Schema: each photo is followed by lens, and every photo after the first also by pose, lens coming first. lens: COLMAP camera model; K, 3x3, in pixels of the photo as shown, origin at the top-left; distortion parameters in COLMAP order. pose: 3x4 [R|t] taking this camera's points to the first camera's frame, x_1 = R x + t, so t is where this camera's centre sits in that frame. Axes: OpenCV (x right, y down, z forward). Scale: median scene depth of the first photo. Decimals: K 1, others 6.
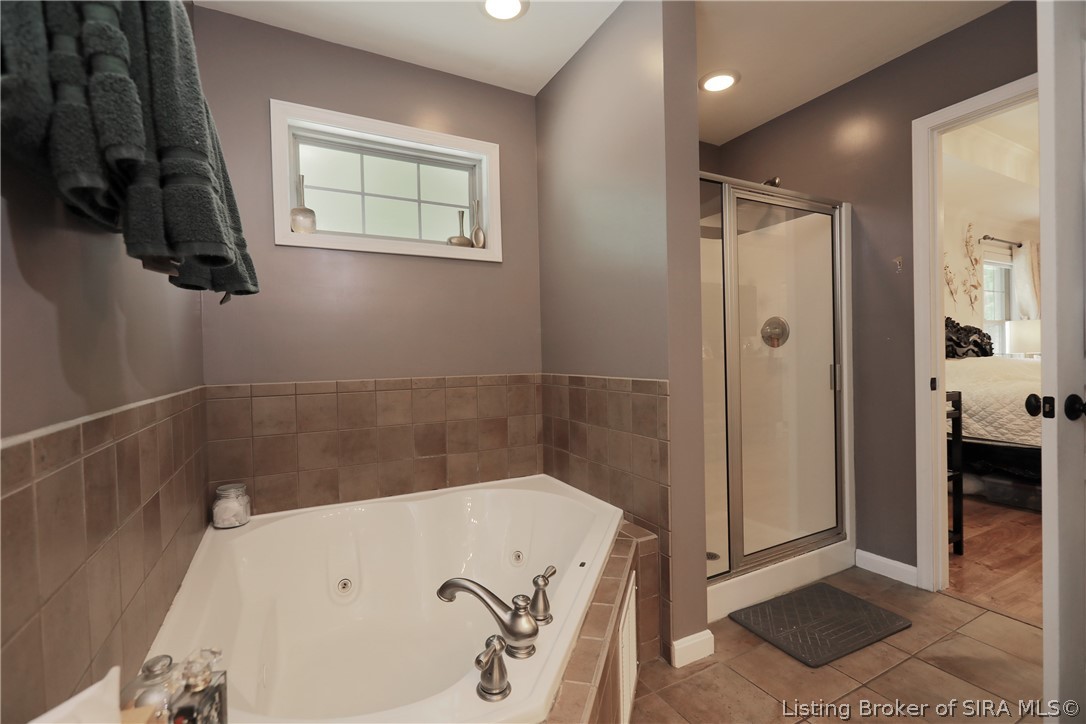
lens RADIAL K [[479.4, 0, 541.6], [0, 479.4, 364.4], [0, 0, 1]] dist [-0.002662, -0.000773]
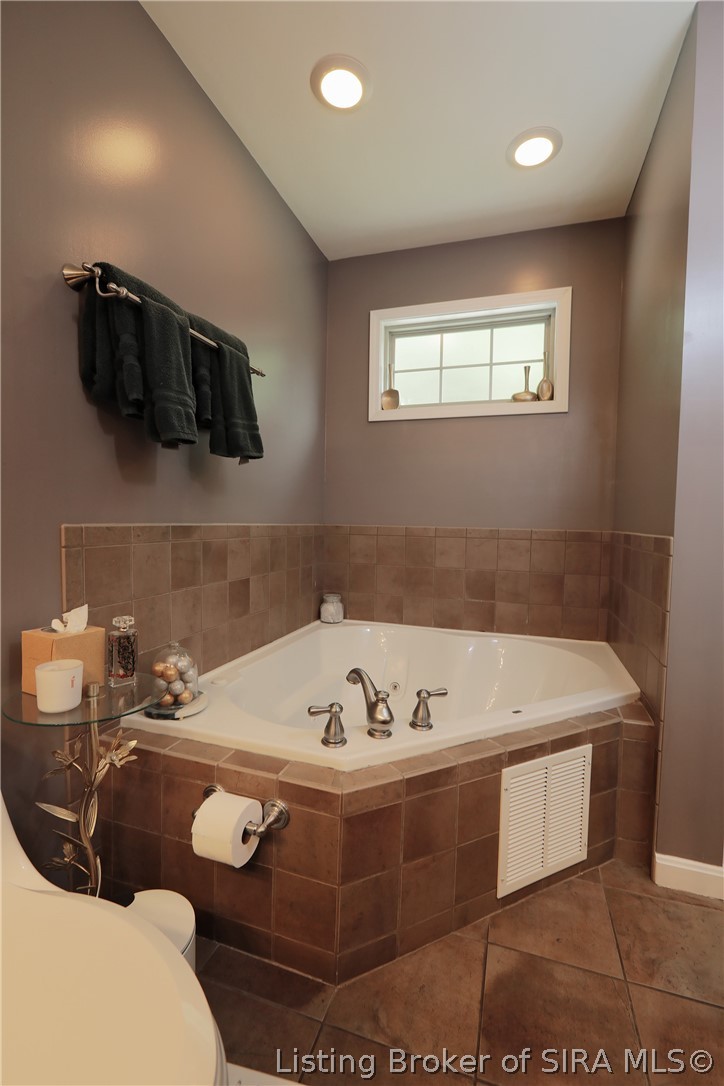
lens RADIAL K [[479.4, 0, 362.1], [0, 479.4, 541.2], [0, 0, 1]] dist [-0.002662, -0.000773]
pose [[0.701334, 0.063114, -0.710033, 0.352348], [-0.044042, 0.998006, 0.045209, 0.019889], [0.711471, -0.000435, 0.702716, 0.043167]]
